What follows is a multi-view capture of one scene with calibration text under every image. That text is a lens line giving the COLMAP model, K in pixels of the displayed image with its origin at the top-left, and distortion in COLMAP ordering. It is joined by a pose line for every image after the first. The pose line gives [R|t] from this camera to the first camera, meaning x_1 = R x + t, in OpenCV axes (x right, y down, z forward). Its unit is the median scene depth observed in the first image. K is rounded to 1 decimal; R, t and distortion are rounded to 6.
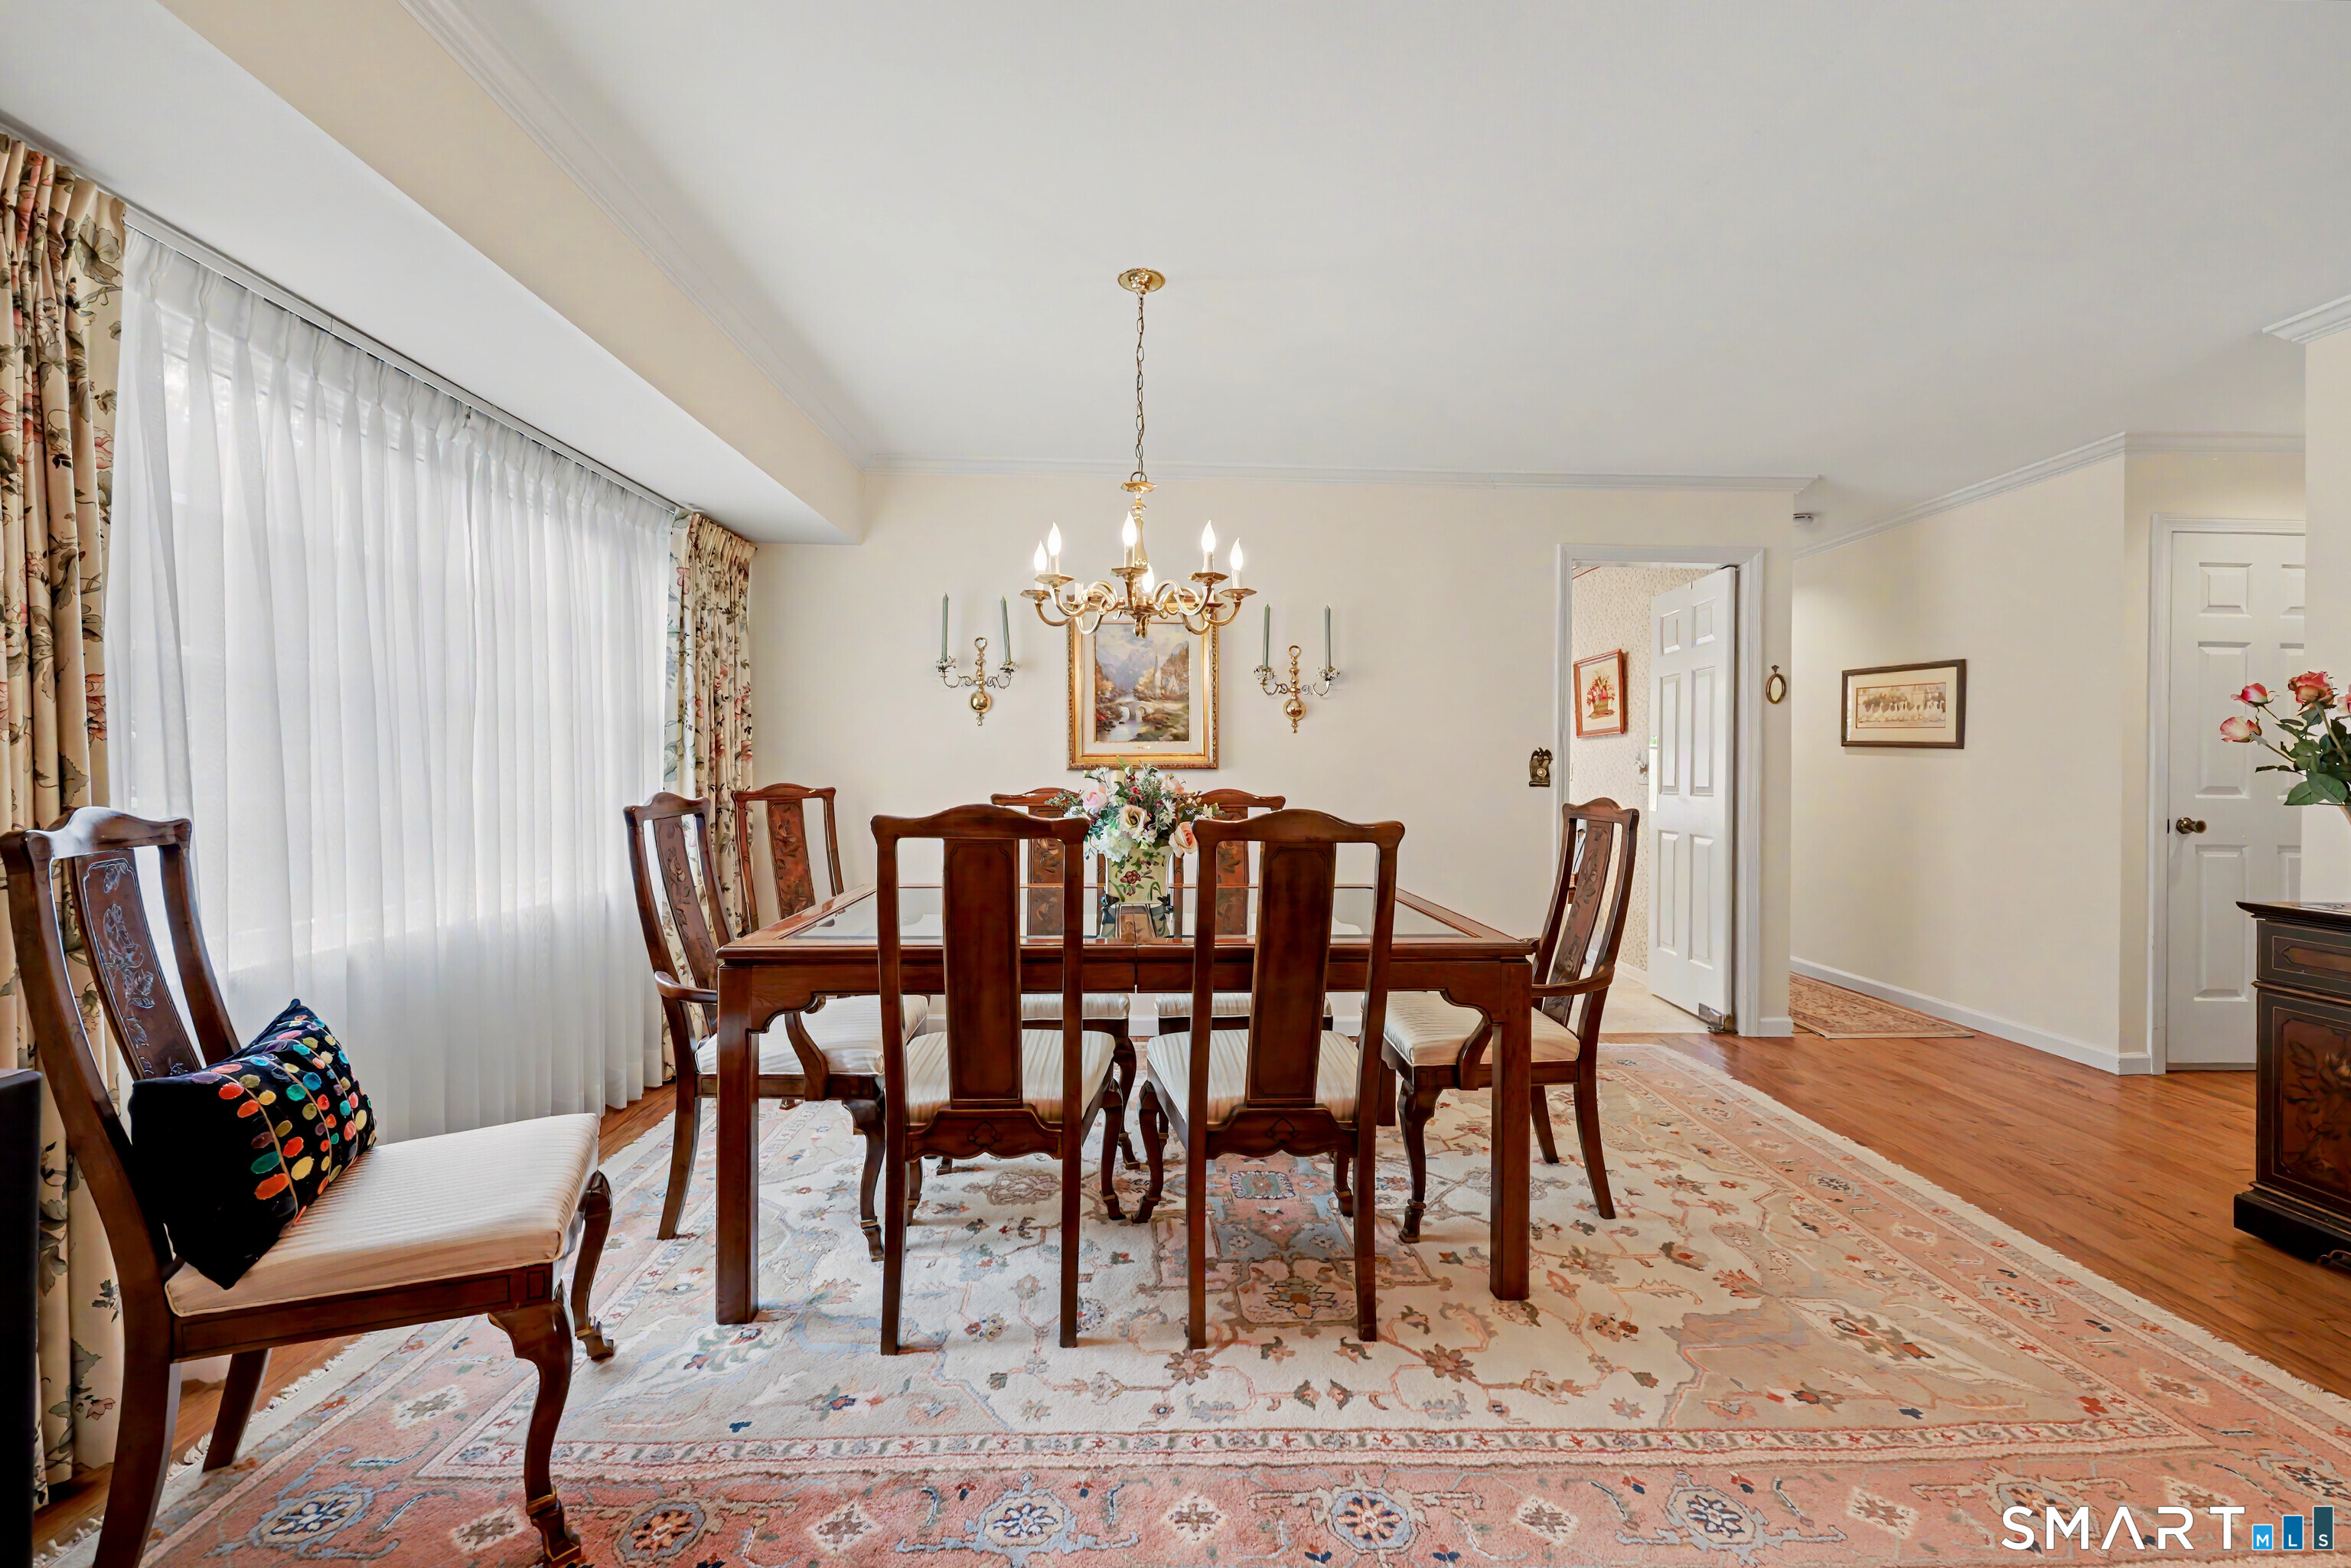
lens RADIAL K [[960.9, 0, 1182.9], [0, 960.9, 775.2], [0, 0, 1]] dist [-0.001185, -0.000308]
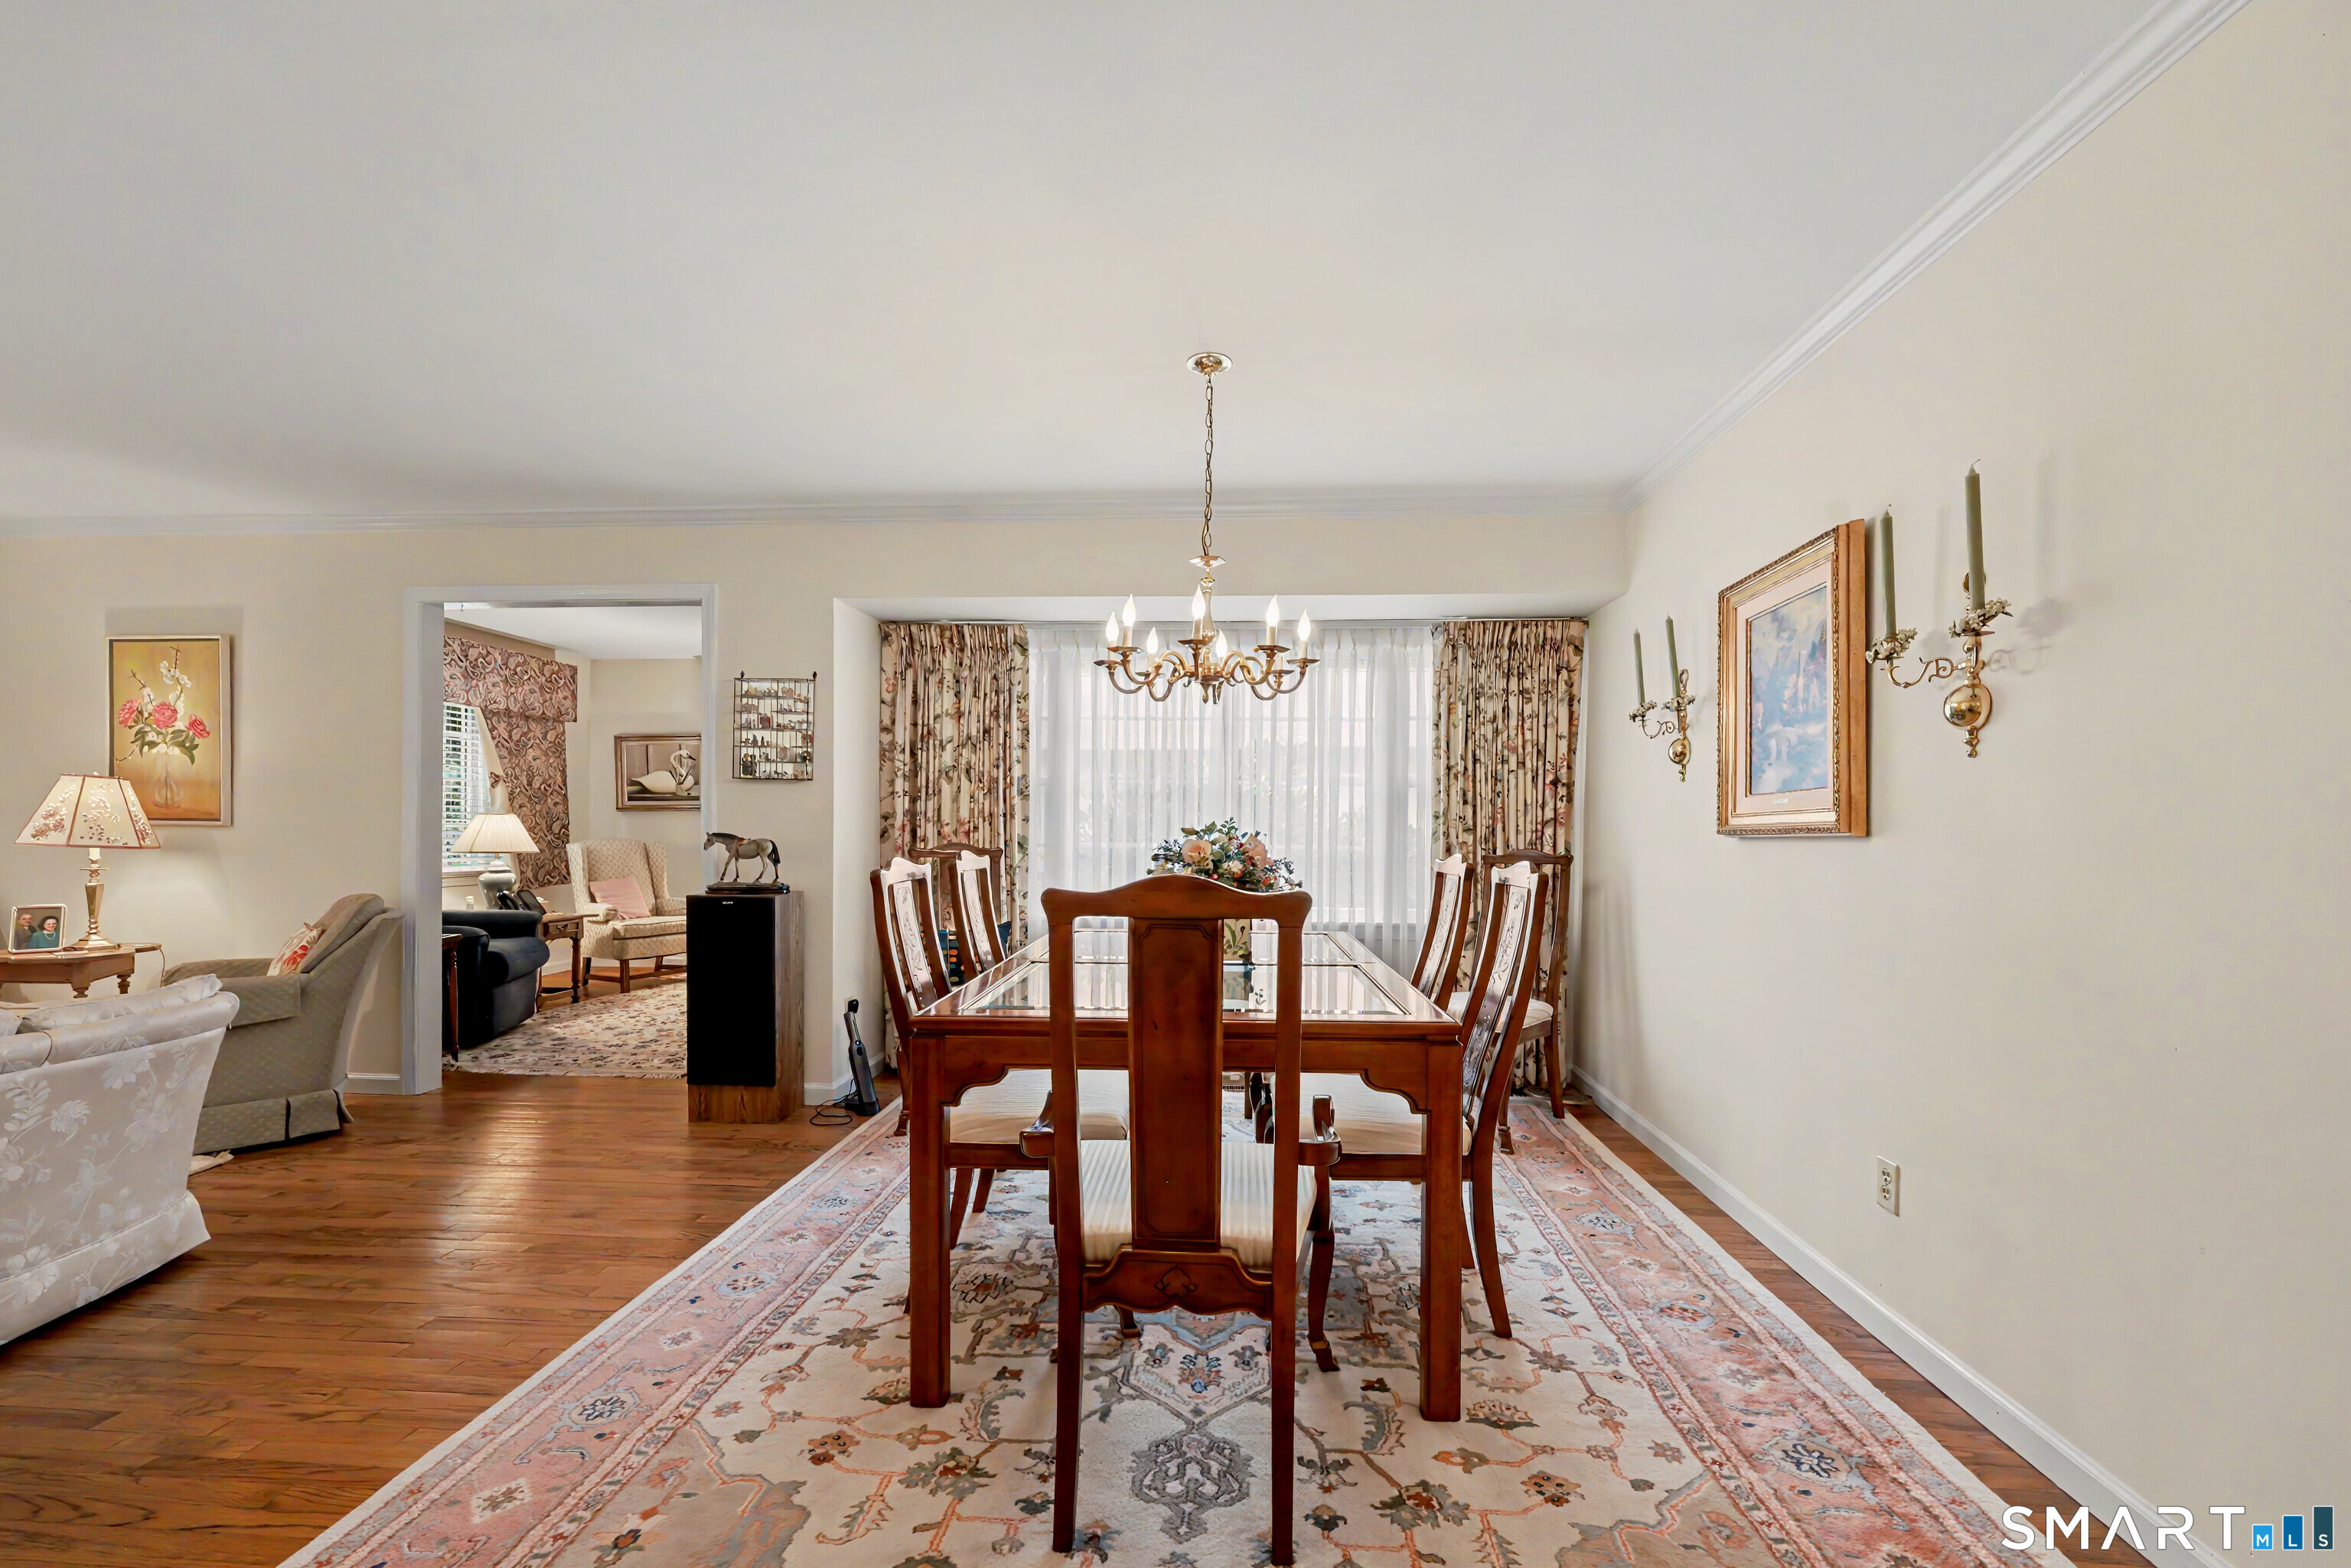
lens RADIAL K [[984.3, 0, 1182.7], [0, 984.3, 824.9], [0, 0, 1]] dist [-0.000695, 0.001071]
pose [[-0.103467, -0.008894, -0.994593, 1.237908], [-0.014176, 0.999872, -0.007467, -0.005231], [0.994532, 0.013327, -0.103580, 1.313002]]
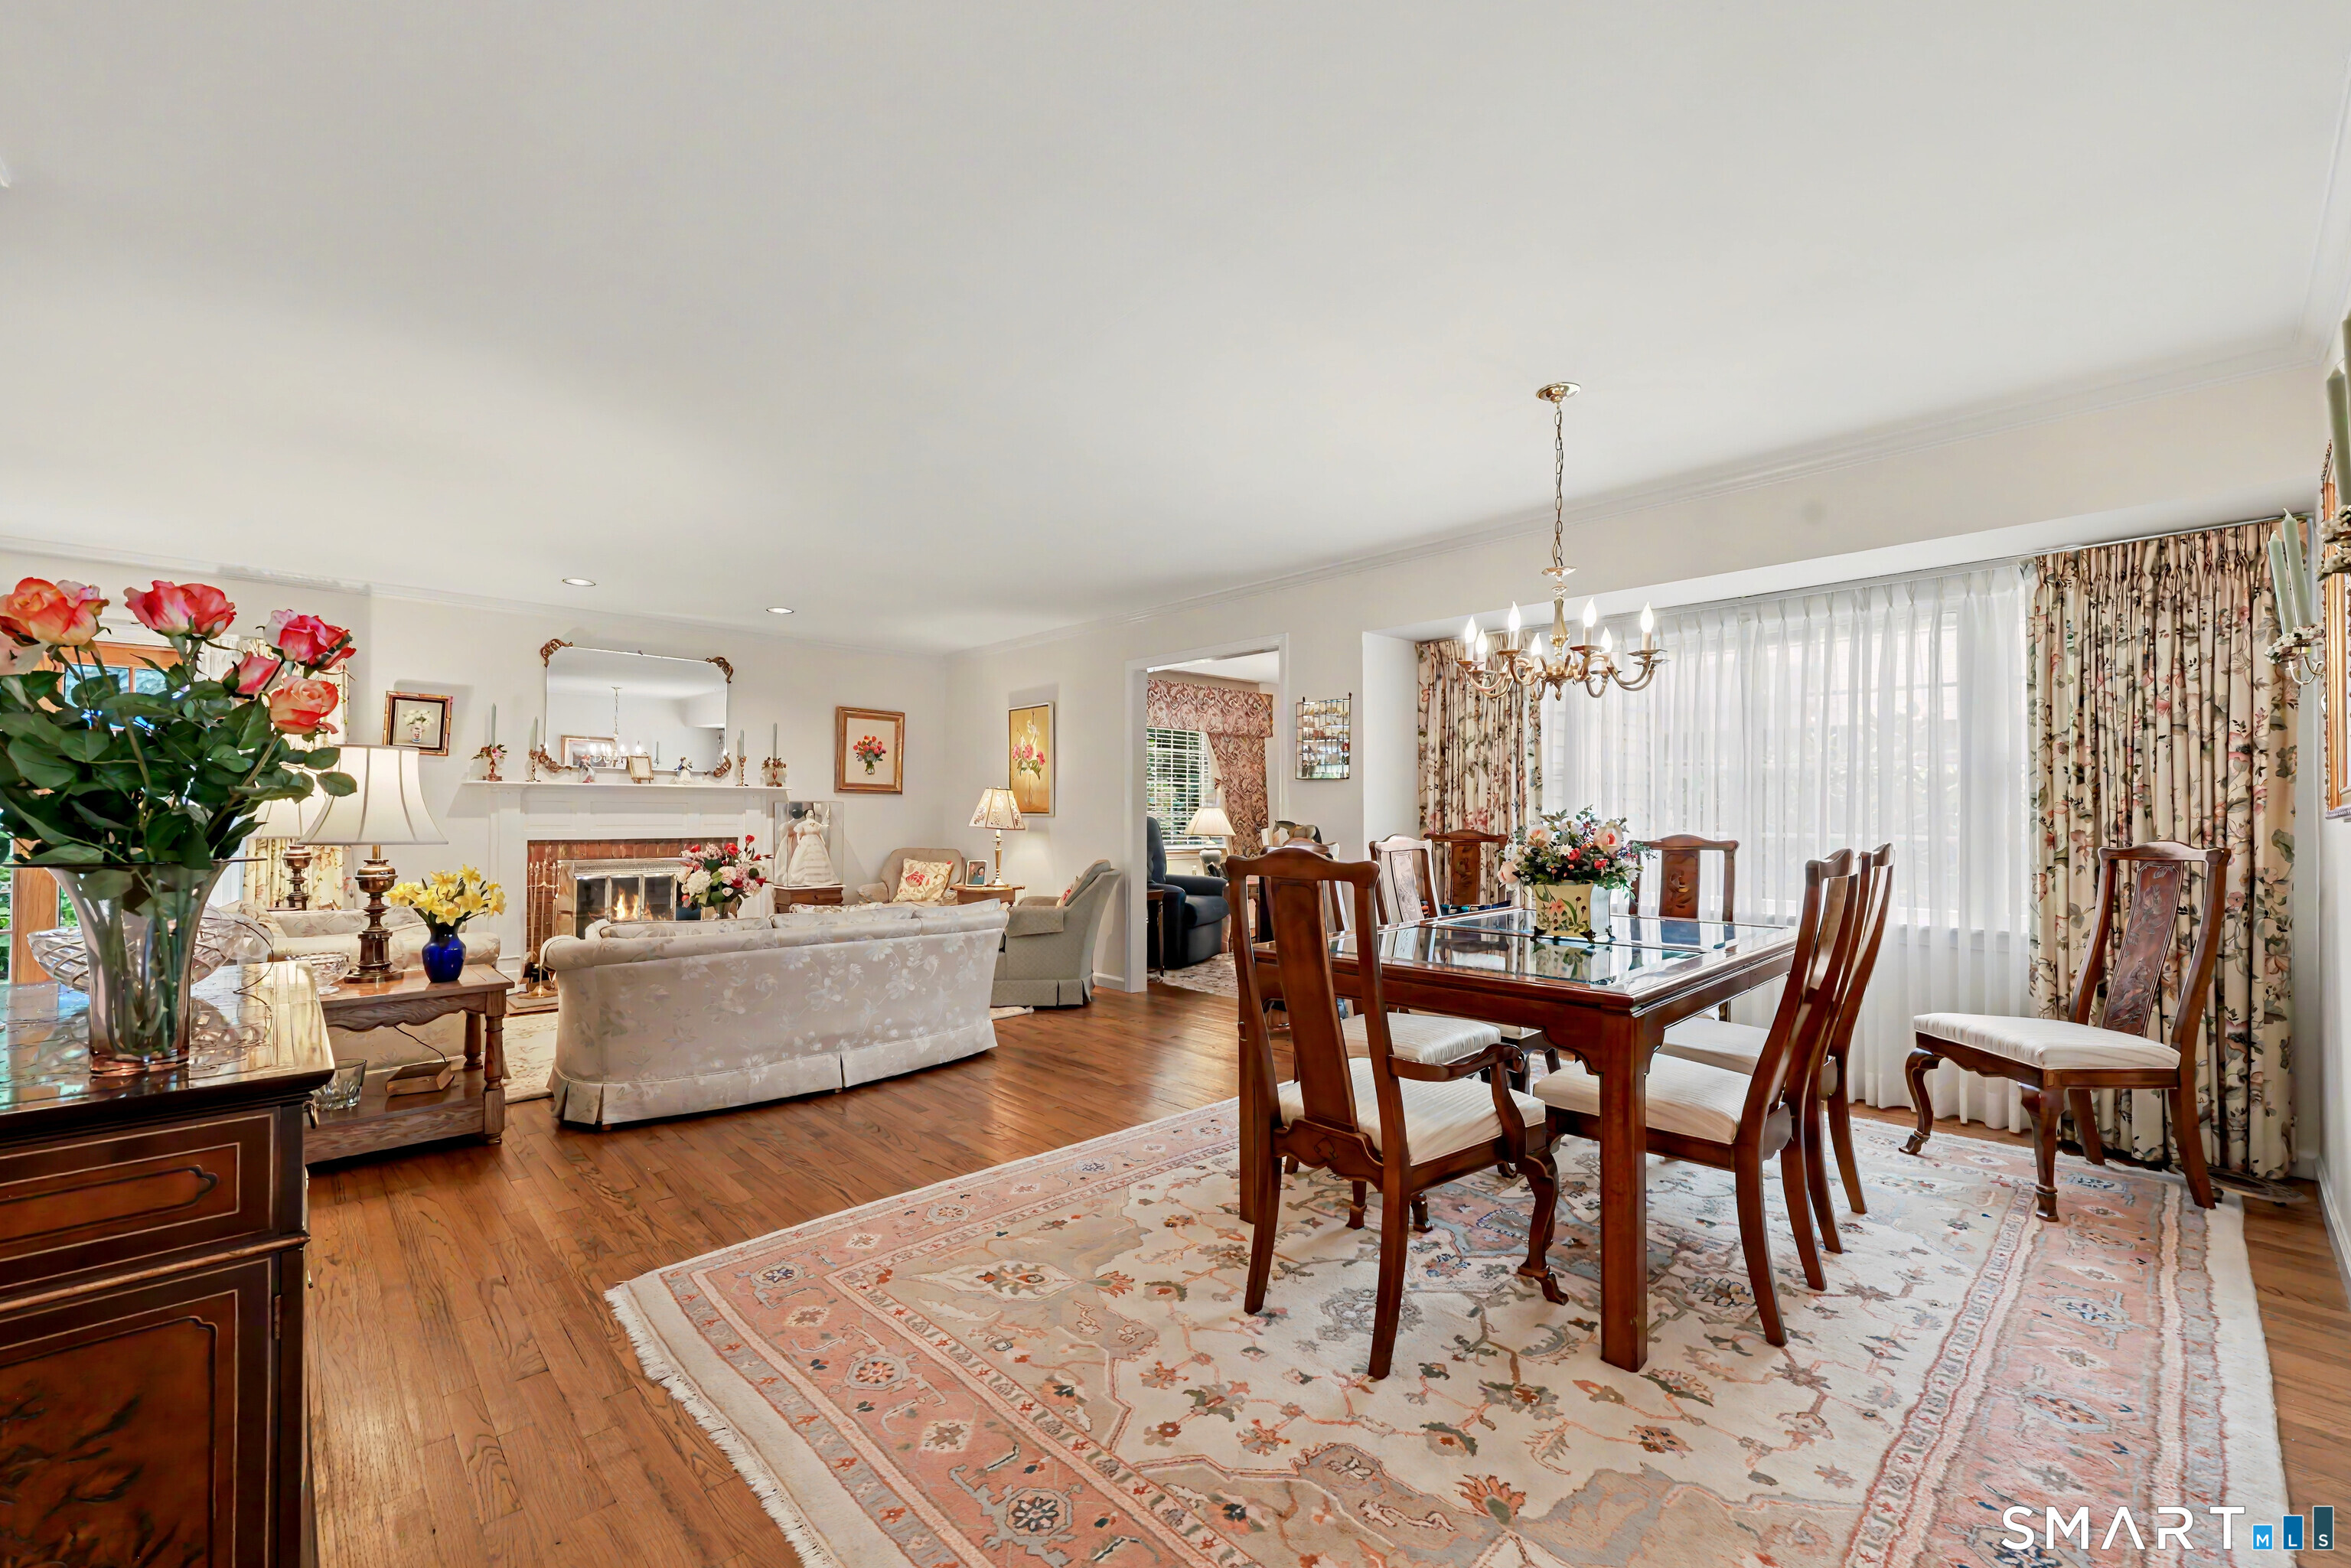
lens RADIAL K [[960.9, 0, 1181.8], [0, 960.9, 799.2], [0, 0, 1]] dist [-0.001185, -0.000308]
pose [[-0.749490, -0.017600, -0.661782, 1.264870], [-0.010677, 0.999838, -0.014498, -0.007739], [0.661930, -0.003800, -0.749556, 1.885865]]
